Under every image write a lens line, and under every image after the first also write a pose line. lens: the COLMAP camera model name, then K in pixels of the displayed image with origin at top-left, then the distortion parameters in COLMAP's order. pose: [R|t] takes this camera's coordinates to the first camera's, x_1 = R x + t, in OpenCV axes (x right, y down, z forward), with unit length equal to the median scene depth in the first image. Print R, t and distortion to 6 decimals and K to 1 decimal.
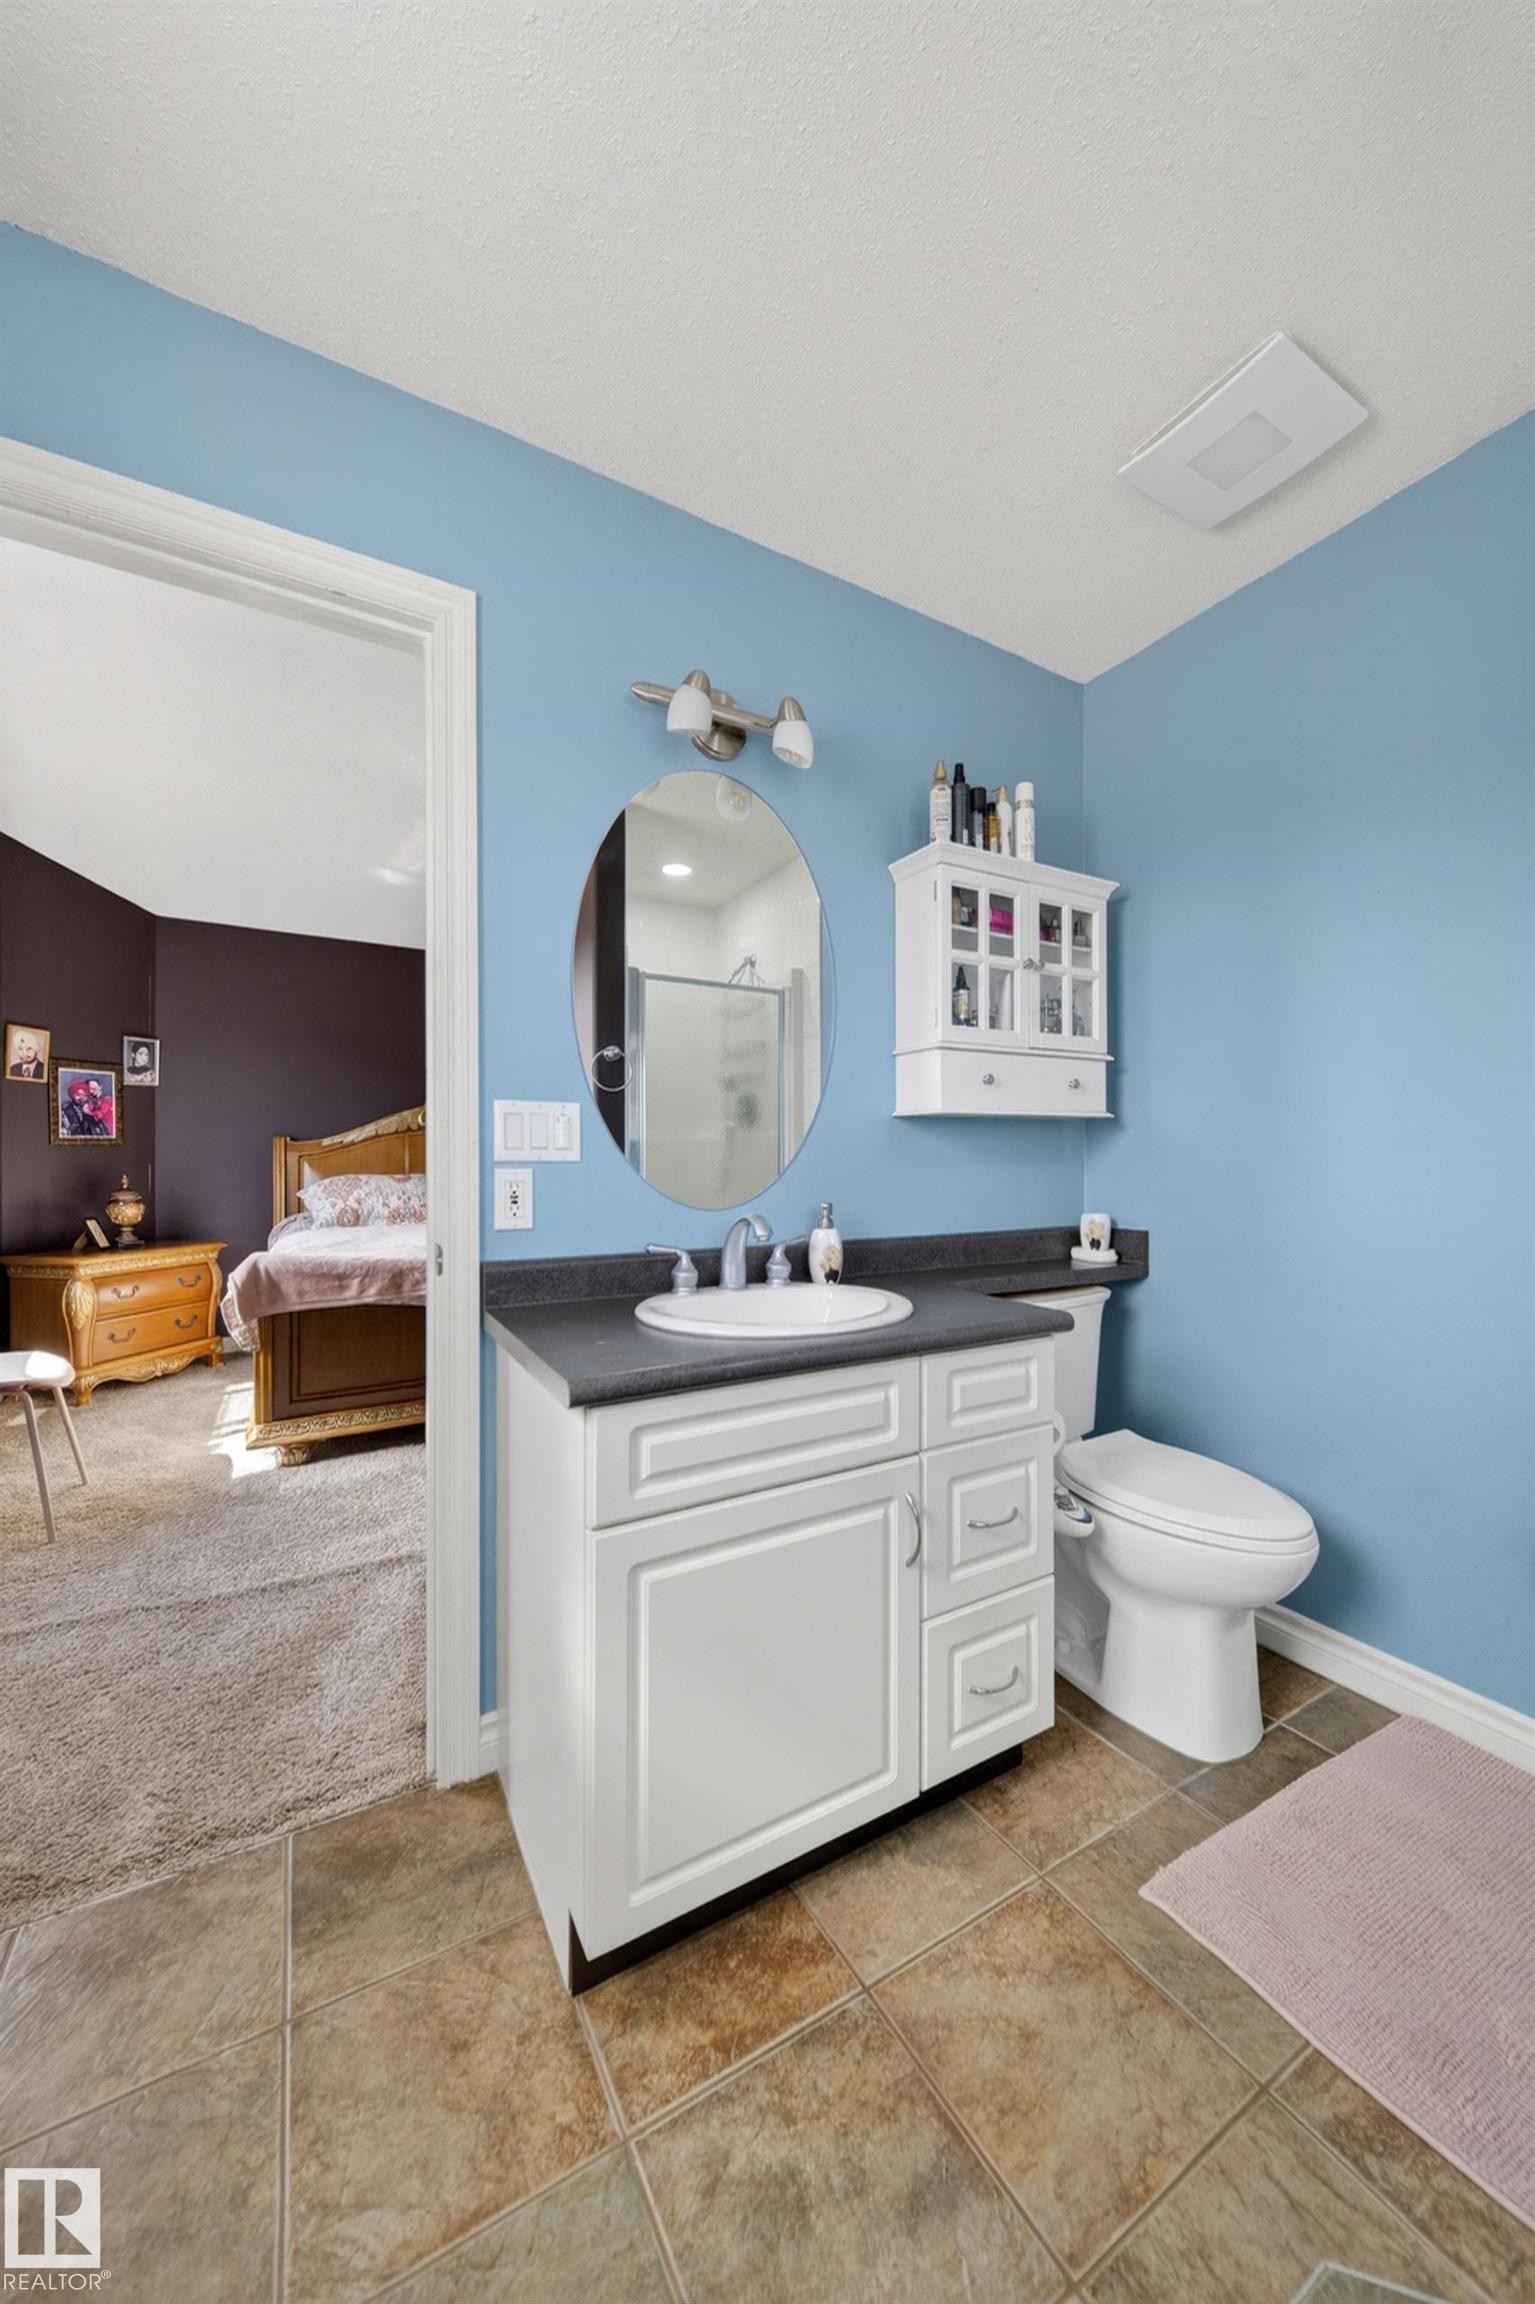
lens RADIAL K [[812.9, 0, 756.4], [0, 812.9, 1152.4], [0, 0, 1]] dist [-0.000808, -0.002196]
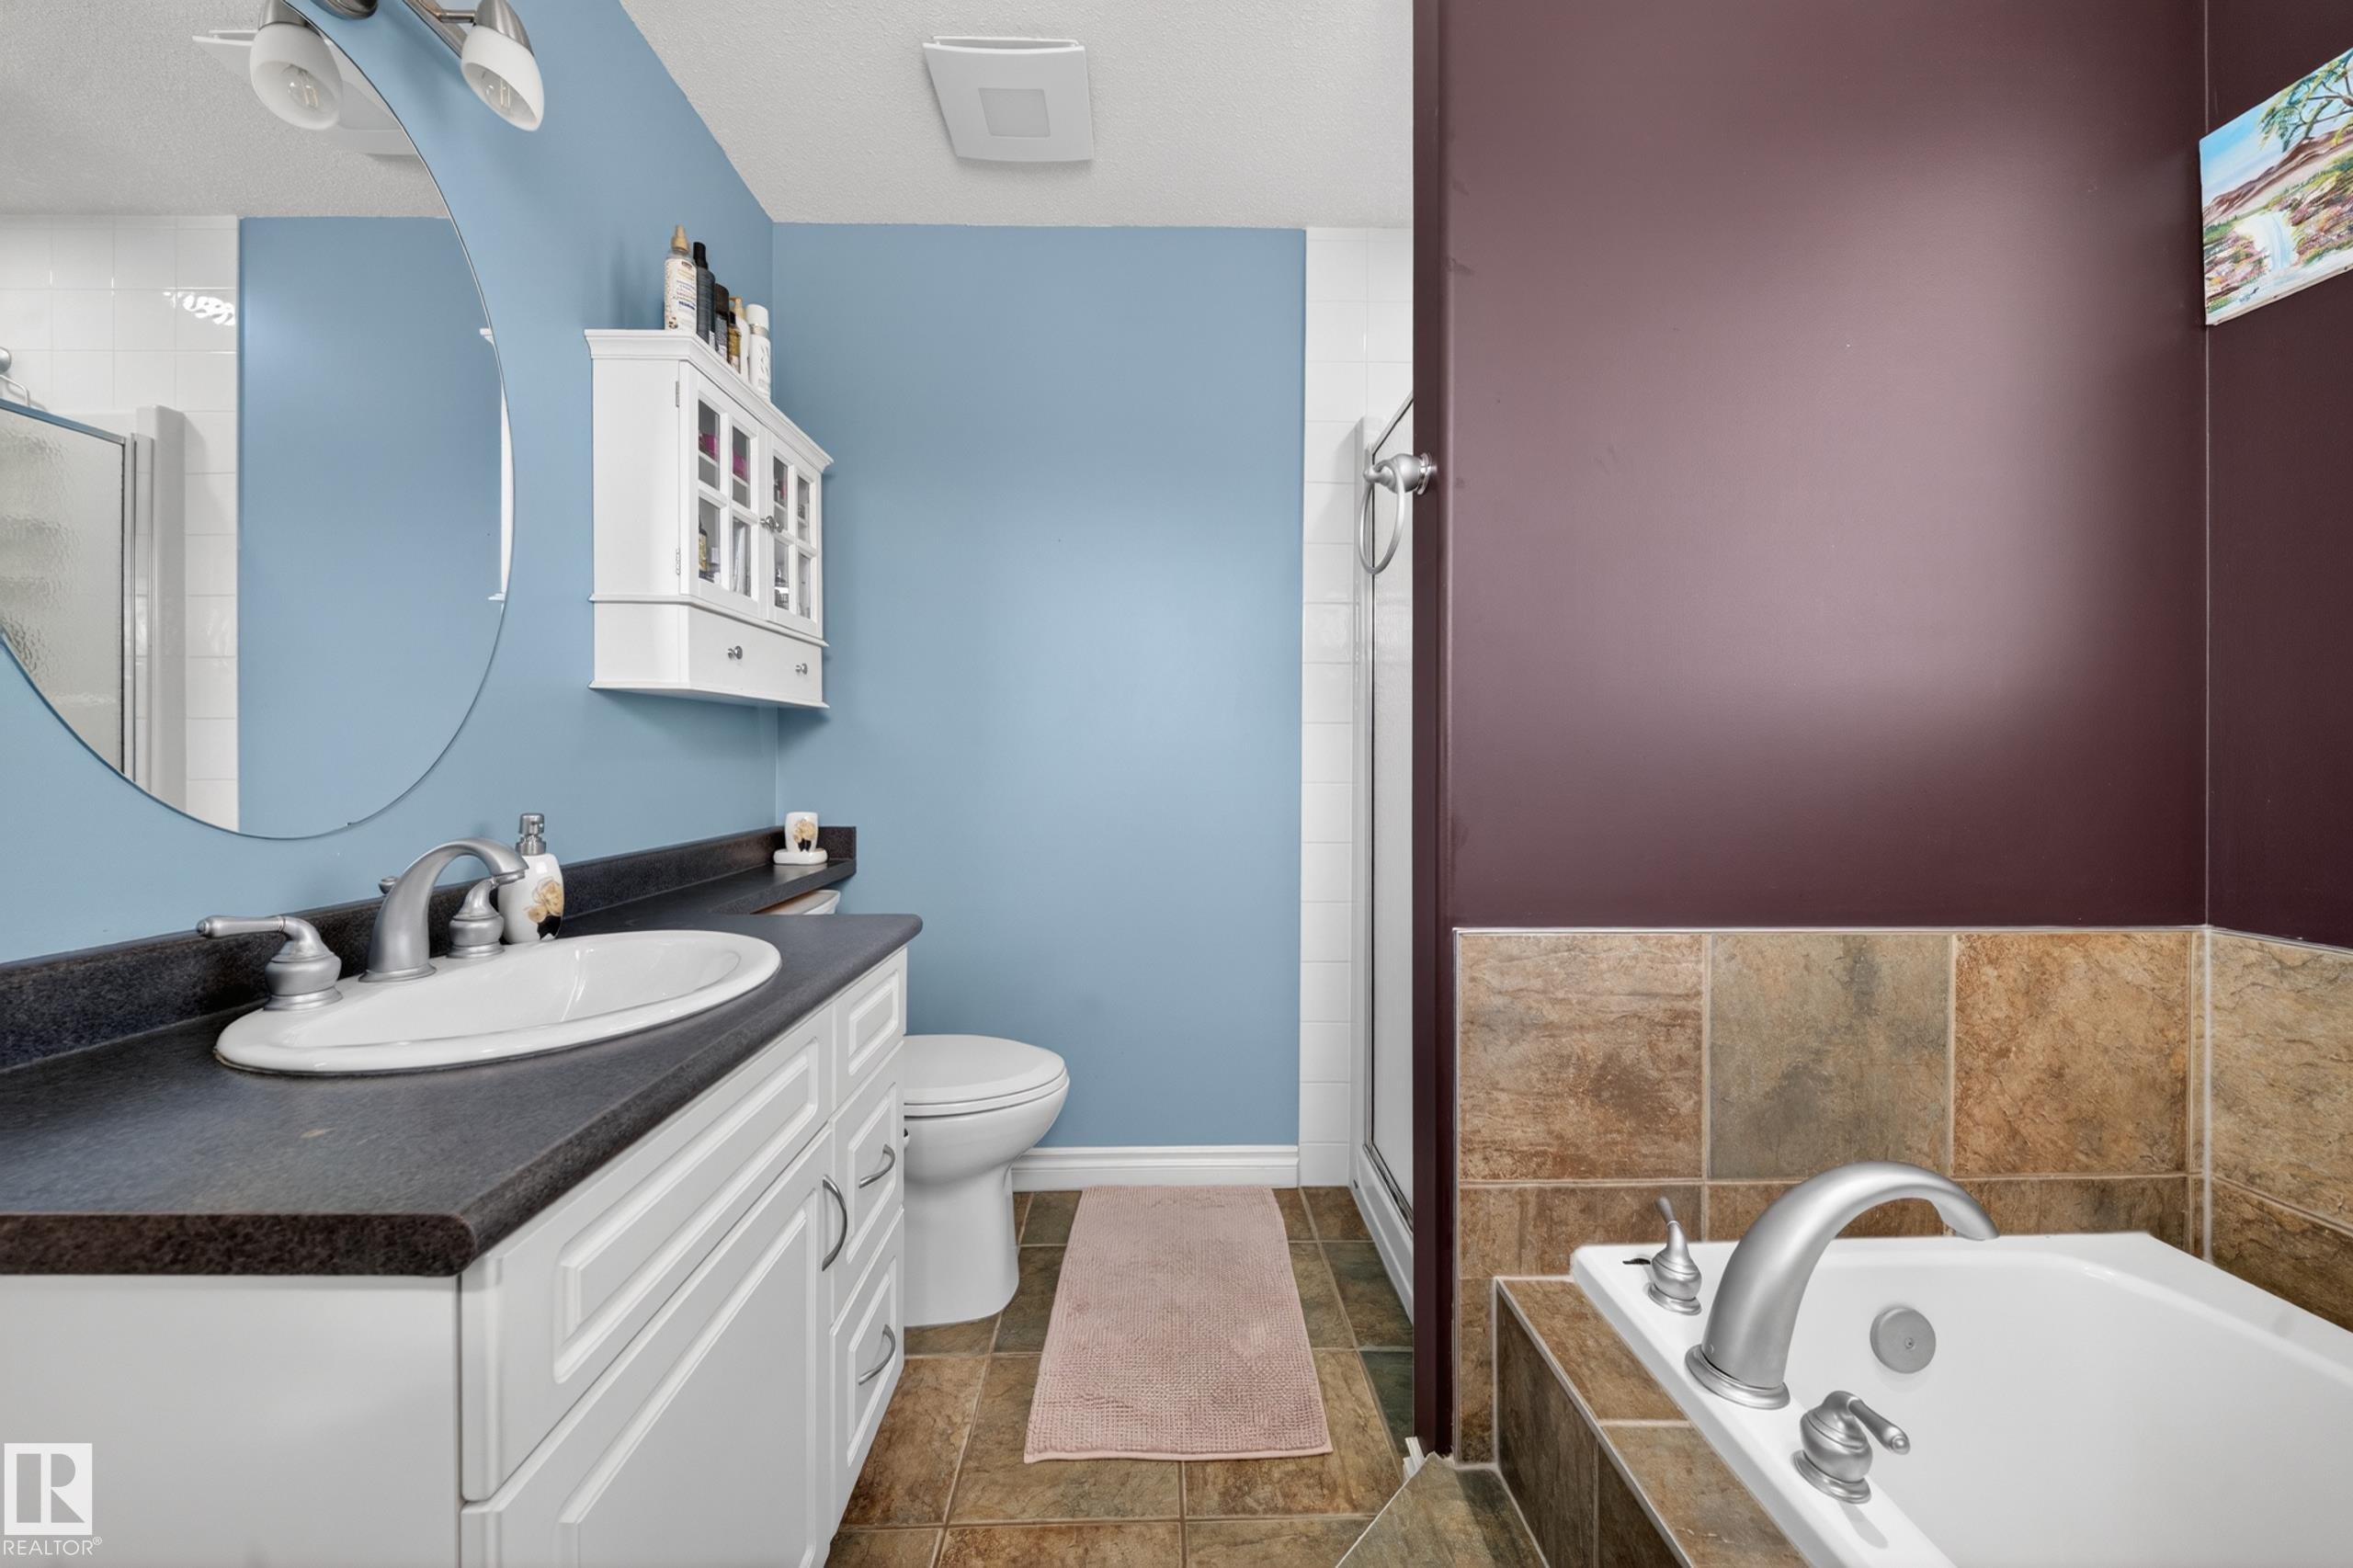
lens RADIAL K [[830.2, 0, 1167.2], [0, 830.2, 756.5], [0, 0, 1]] dist [-0.000808, -0.002196]
pose [[0.463959, 0.006612, 0.885832, -0.250652], [-0.011838, 0.999929, -0.001264, 0.010369], [-0.885777, -0.009900, 0.464005, 0.234953]]
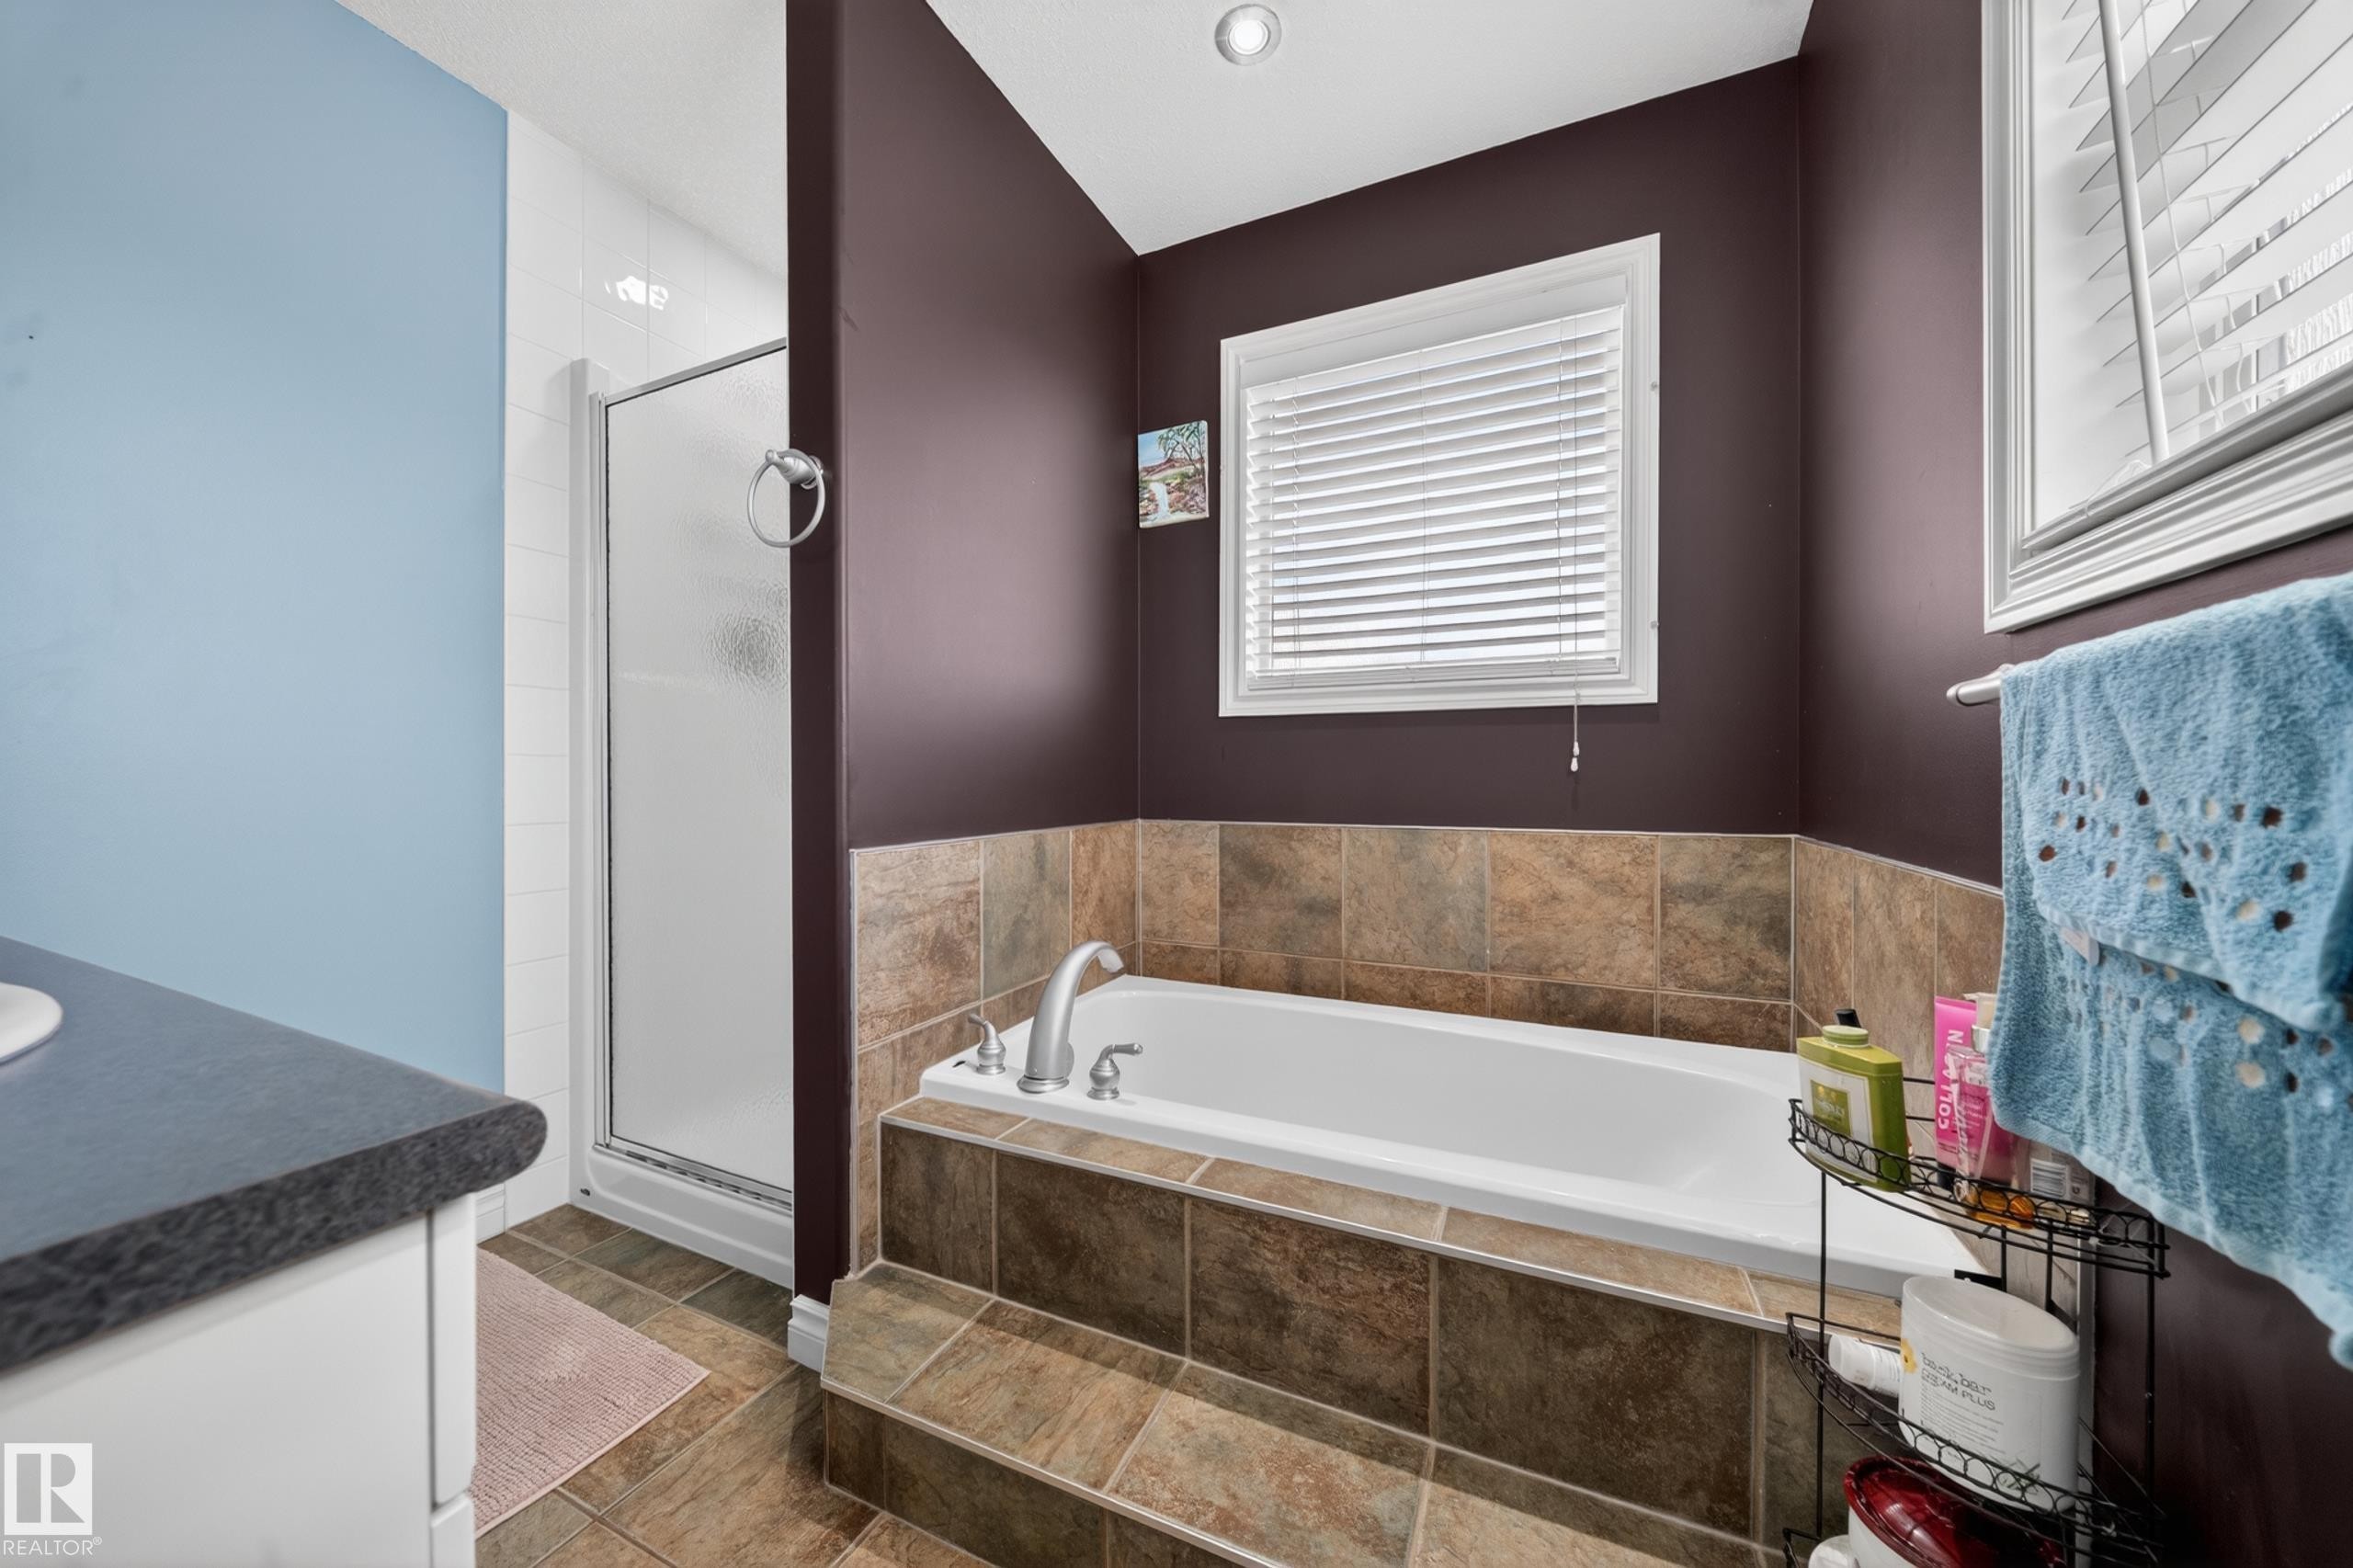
lens RADIAL K [[830.2, 0, 1174.3], [0, 830.2, 781.1], [0, 0, 1]] dist [-0.000808, -0.002196]
pose [[-0.597577, 0.002989, 0.801806, -0.397697], [-0.002210, 0.999983, -0.005375, 0.072949], [-0.801809, -0.004984, -0.597560, 0.541278]]
